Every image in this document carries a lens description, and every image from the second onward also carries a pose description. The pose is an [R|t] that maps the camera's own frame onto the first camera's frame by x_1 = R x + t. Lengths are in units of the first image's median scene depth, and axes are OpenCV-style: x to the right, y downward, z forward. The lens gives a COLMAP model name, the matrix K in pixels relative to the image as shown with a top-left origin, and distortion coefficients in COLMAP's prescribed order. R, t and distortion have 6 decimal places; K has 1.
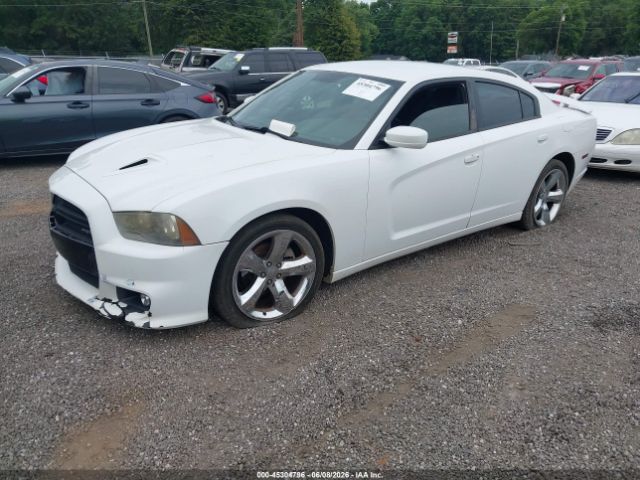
lens RADIAL K [[515.5, 0, 320.0], [0, 515.5, 240.0], [0, 0, 1]] dist [0.000693, 0.001706]
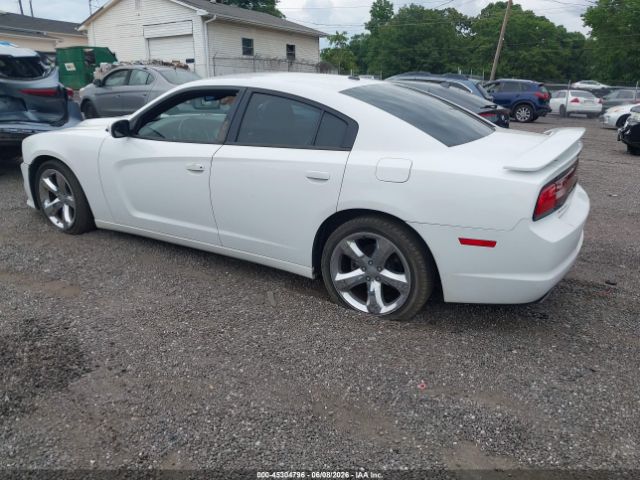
lens RADIAL K [[486.7, 0, 320.9], [0, 486.7, 255.1], [0, 0, 1]] dist [0.011121, 0.000498]
pose [[0.361407, 0.318221, -0.876425, 0.100256], [-0.333442, 0.921908, 0.197235, -0.021539], [0.870748, 0.220955, 0.439292, 0.068772]]
